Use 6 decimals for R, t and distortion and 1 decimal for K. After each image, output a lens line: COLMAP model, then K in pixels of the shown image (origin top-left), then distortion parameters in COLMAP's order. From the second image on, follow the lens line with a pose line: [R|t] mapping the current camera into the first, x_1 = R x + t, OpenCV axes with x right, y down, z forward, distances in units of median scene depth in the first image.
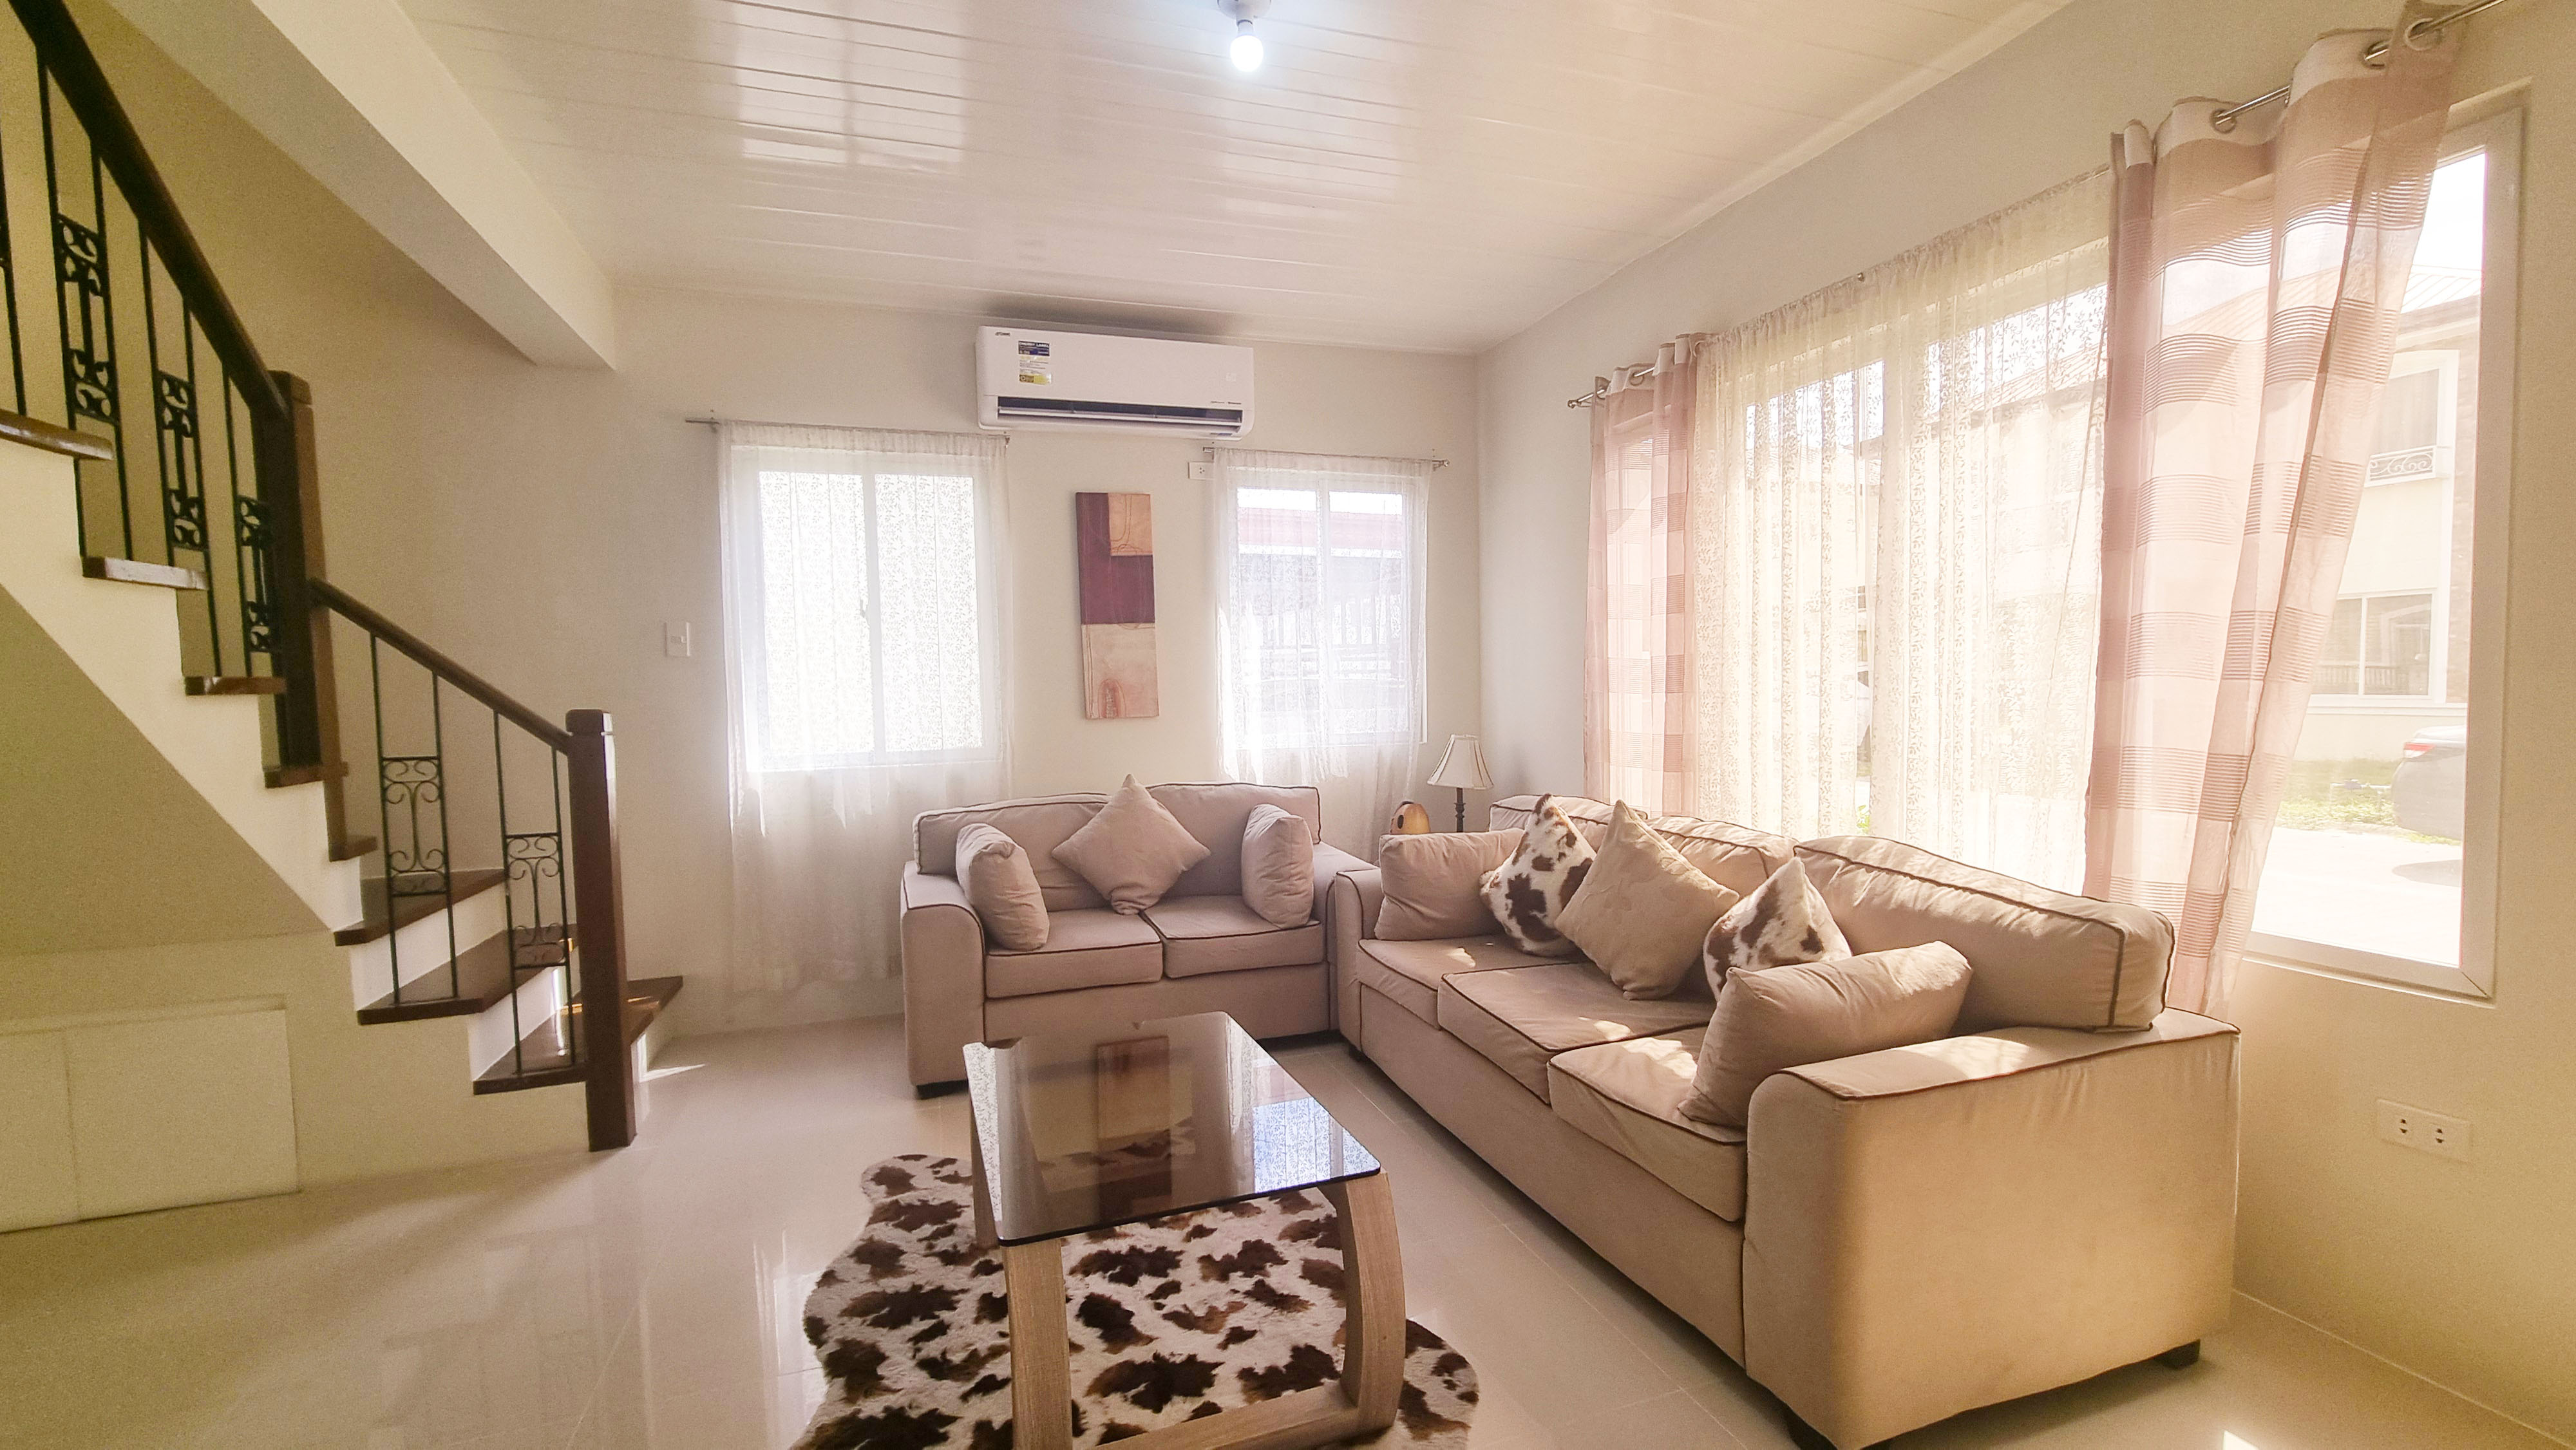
lens RADIAL K [[1069.7, 0, 1288.0], [0, 1069.7, 725.0], [0, 0, 1]] dist [0.010261, -0.000370]
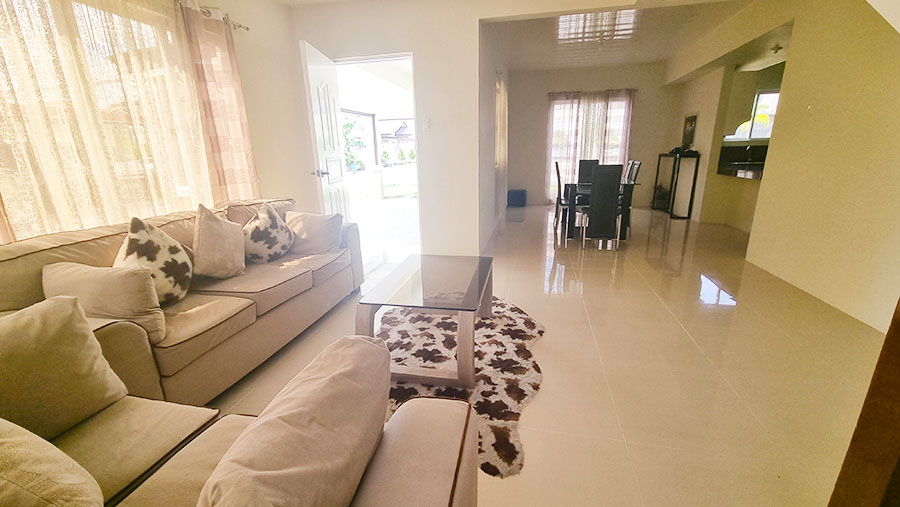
lens RADIAL K [[373.8, 0, 450.0], [0, 373.8, 253.5], [0, 0, 1]] dist [0.010261, -0.000370]
pose [[-0.851194, -0.094936, 0.516194, -0.547606], [0.066120, 0.956273, 0.284904, -0.019518], [-0.520670, 0.276639, -0.807697, 1.384727]]
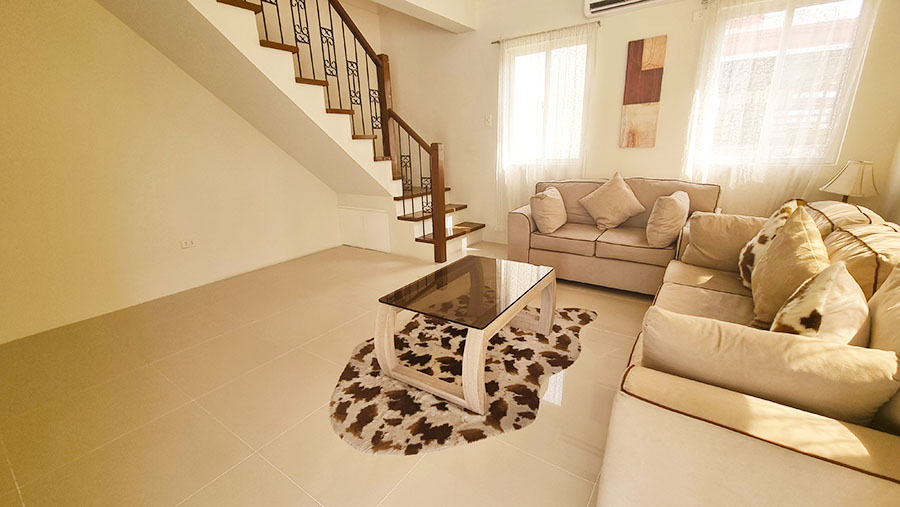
lens RADIAL K [[373.8, 0, 450.0], [0, 373.8, 253.5], [0, 0, 1]] dist [0.010261, -0.000370]
pose [[0.598100, 0.229572, -0.767837, 0.437269], [-0.015758, 0.961277, 0.275134, -0.004430], [0.801267, -0.152458, 0.578557, 0.282133]]
